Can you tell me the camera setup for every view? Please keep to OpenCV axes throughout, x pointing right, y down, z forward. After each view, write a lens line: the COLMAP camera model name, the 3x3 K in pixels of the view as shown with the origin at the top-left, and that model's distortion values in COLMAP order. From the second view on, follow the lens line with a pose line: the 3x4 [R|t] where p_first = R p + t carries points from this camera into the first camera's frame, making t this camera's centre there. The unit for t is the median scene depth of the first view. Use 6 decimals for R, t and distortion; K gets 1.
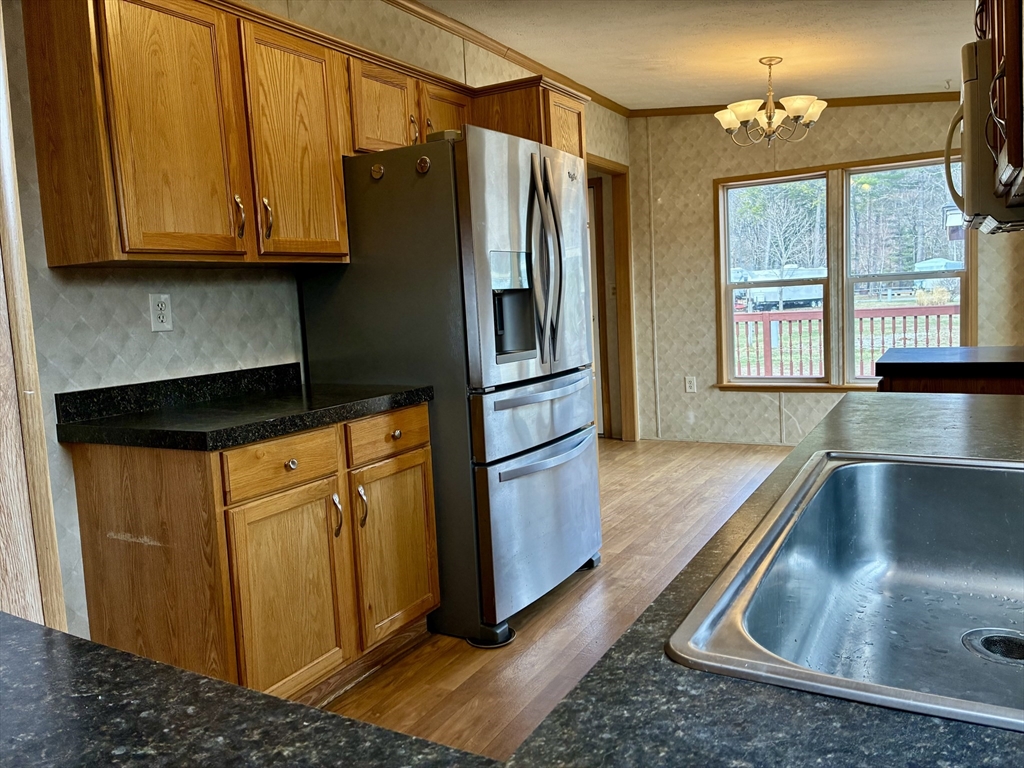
lens RADIAL K [[779.0, 0, 510.0], [0, 779.0, 381.0], [0, 0, 1]] dist [0.042620, -0.067385]
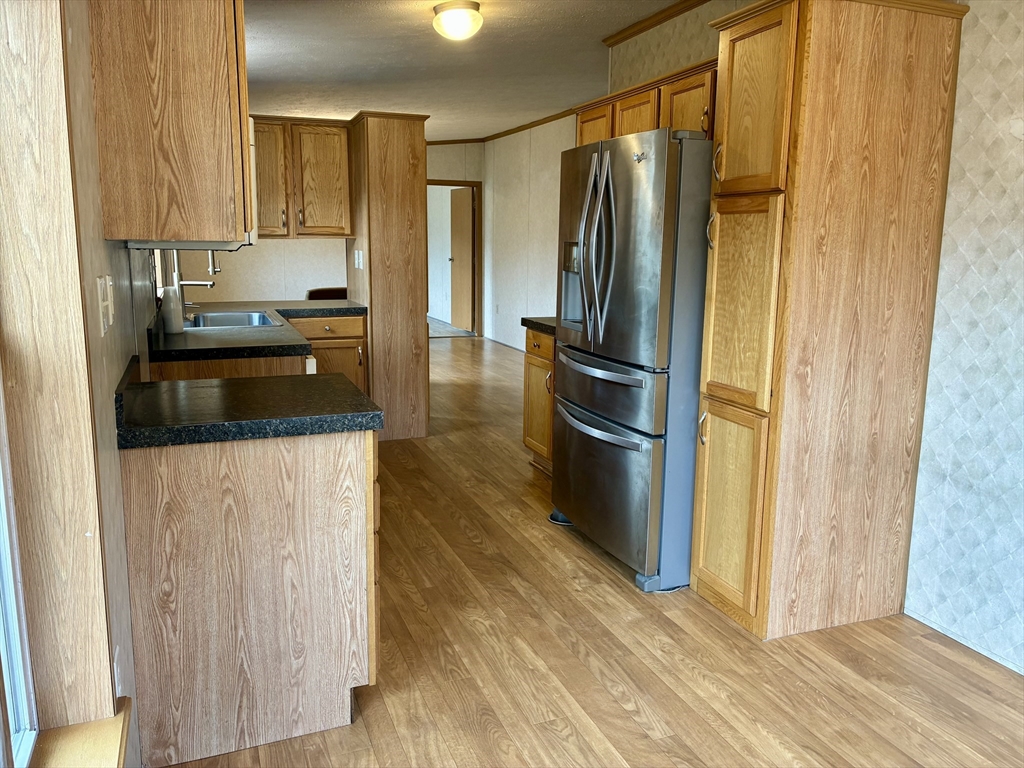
lens RADIAL K [[779.0, 0, 510.0], [0, 779.0, 381.0], [0, 0, 1]] dist [0.042620, -0.067385]
pose [[-0.626857, 0.187573, -0.756218, 0.490837], [-0.056907, 0.956974, 0.284540, -0.139569], [0.777053, 0.221400, -0.589212, 0.794711]]
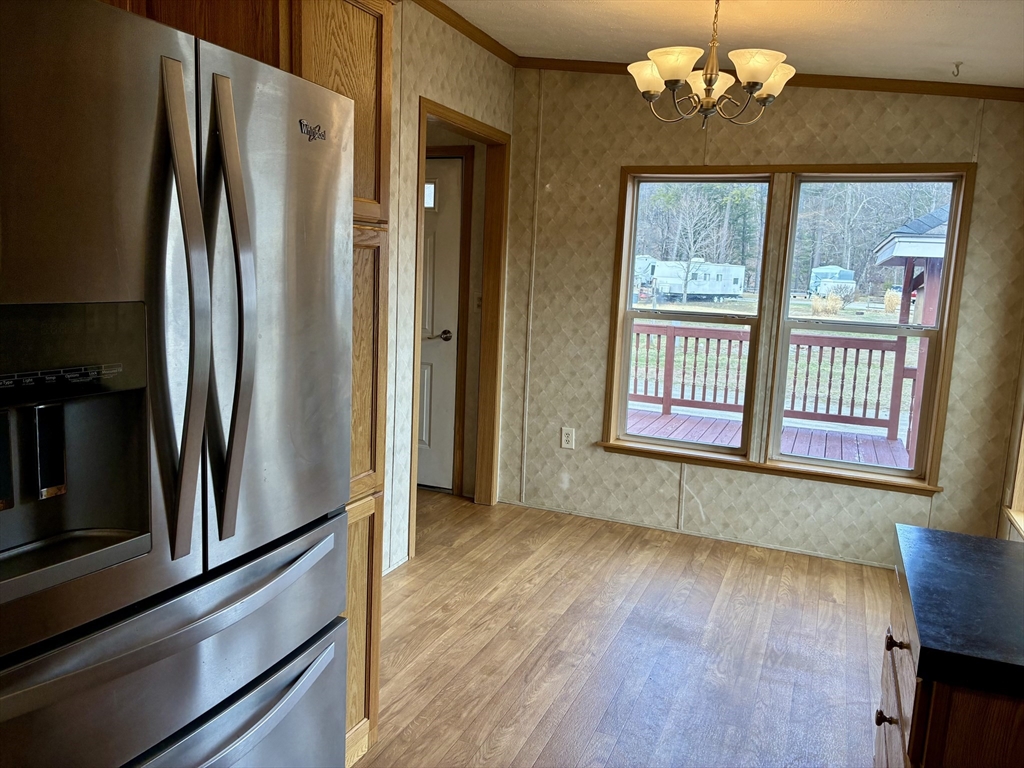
lens RADIAL K [[779.0, 0, 510.0], [0, 779.0, 381.0], [0, 0, 1]] dist [0.042620, -0.067385]
pose [[0.988915, 0.080615, 0.124697, 0.080901], [-0.085715, 0.995666, 0.036077, -0.074815], [-0.121248, -0.046365, 0.991539, 0.275617]]
